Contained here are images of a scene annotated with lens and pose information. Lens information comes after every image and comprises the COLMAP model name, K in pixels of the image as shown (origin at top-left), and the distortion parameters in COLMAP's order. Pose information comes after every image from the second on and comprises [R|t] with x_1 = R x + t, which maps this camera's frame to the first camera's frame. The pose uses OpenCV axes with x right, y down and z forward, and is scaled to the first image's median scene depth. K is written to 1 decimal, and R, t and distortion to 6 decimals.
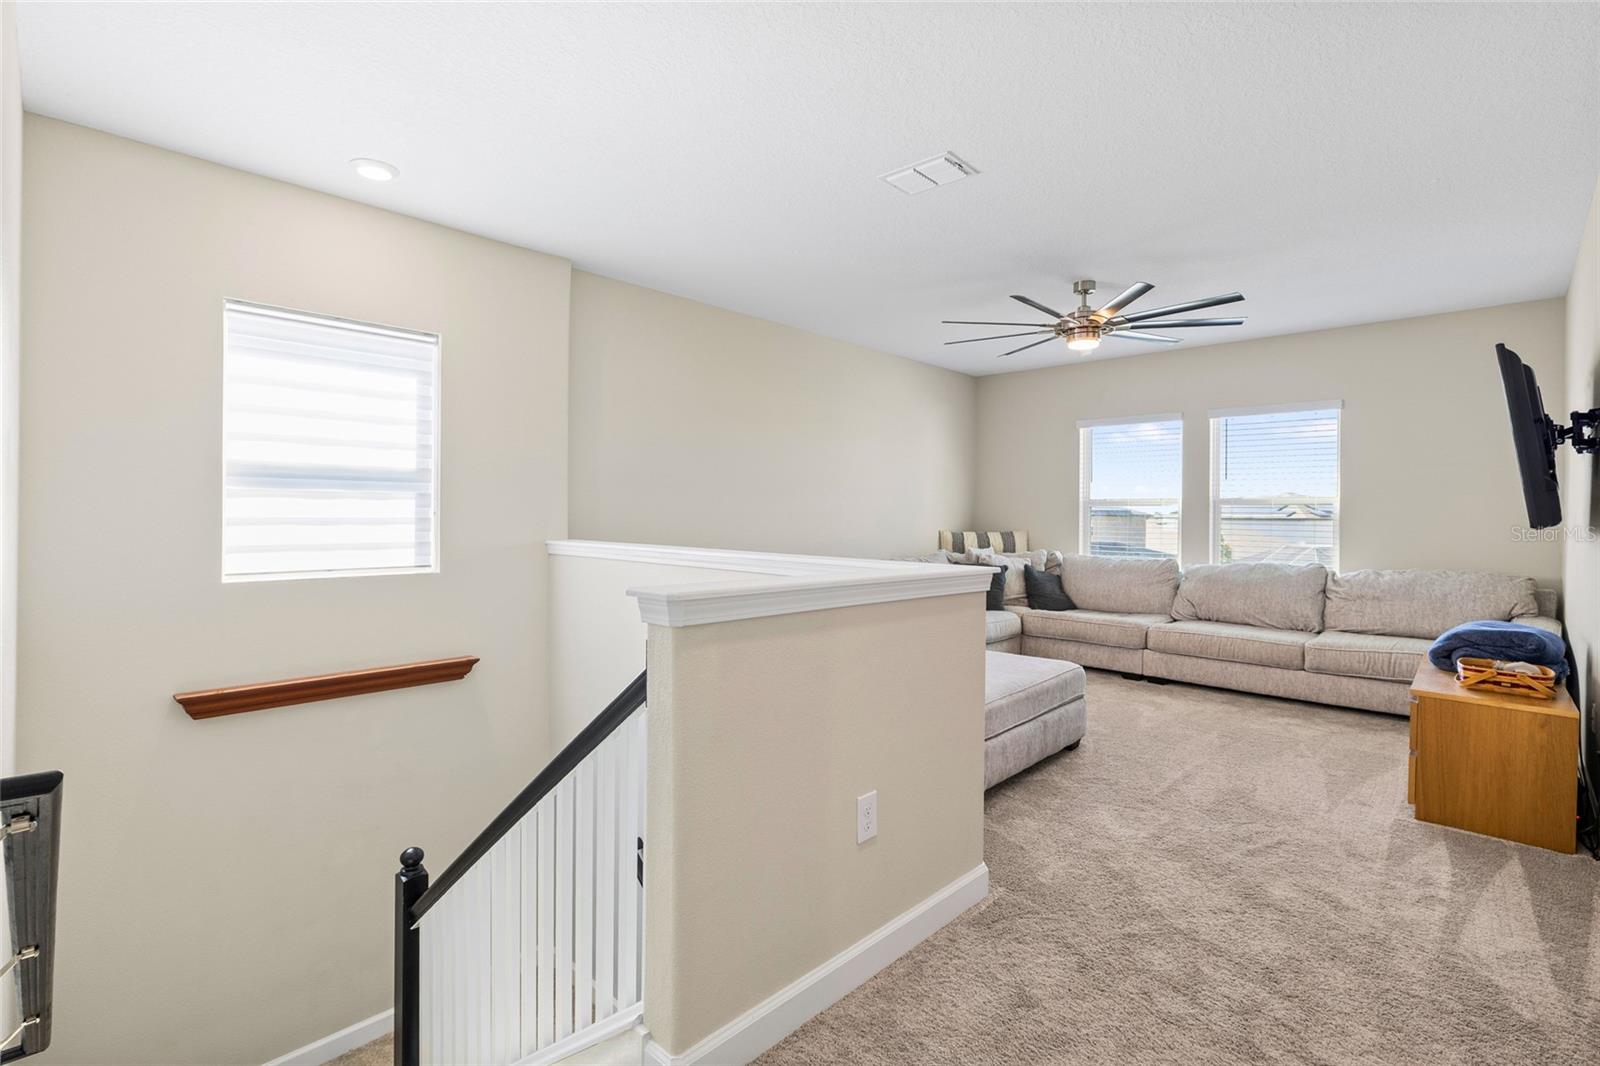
lens RADIAL K [[732.3, 0, 799.7], [0, 732.3, 532.5], [0, 0, 1]] dist [-0.006290, 0.000656]
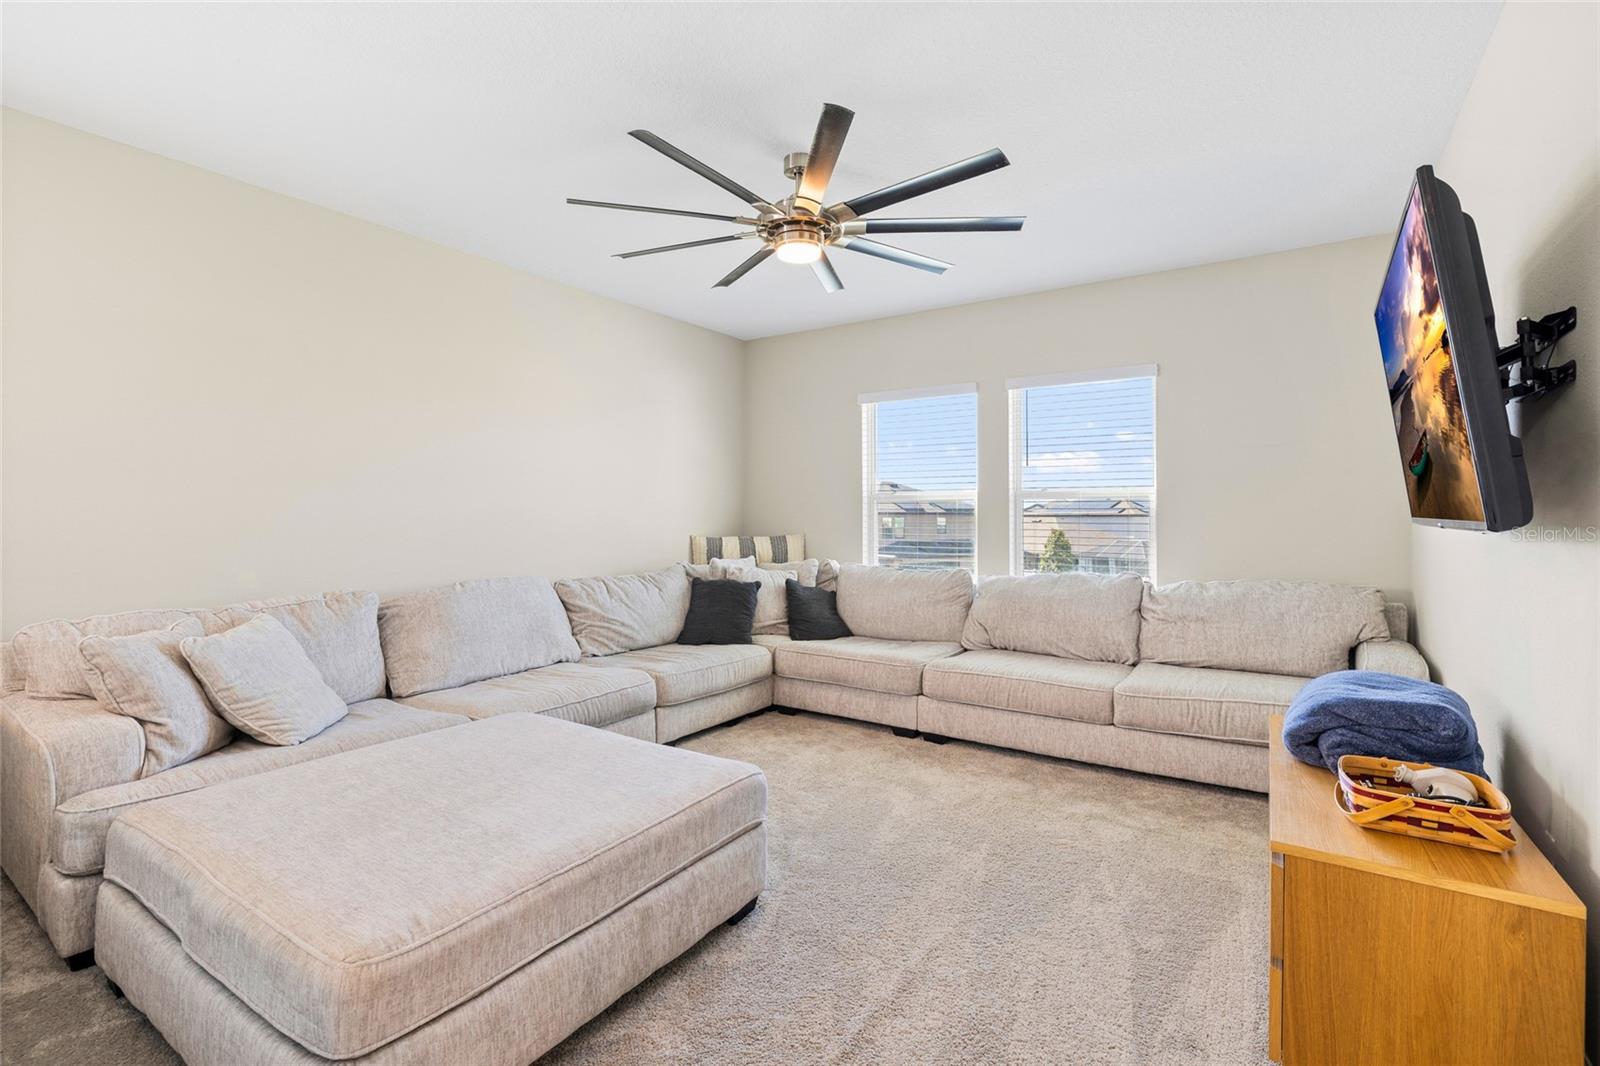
lens RADIAL K [[732.3, 0, 803.5], [0, 732.3, 537.0], [0, 0, 1]] dist [-0.006290, 0.000656]
pose [[0.983761, -0.014861, 0.178865, 0.246713], [0.013811, 0.999879, 0.007116, -0.006902], [-0.178949, -0.004530, 0.983848, 0.322941]]
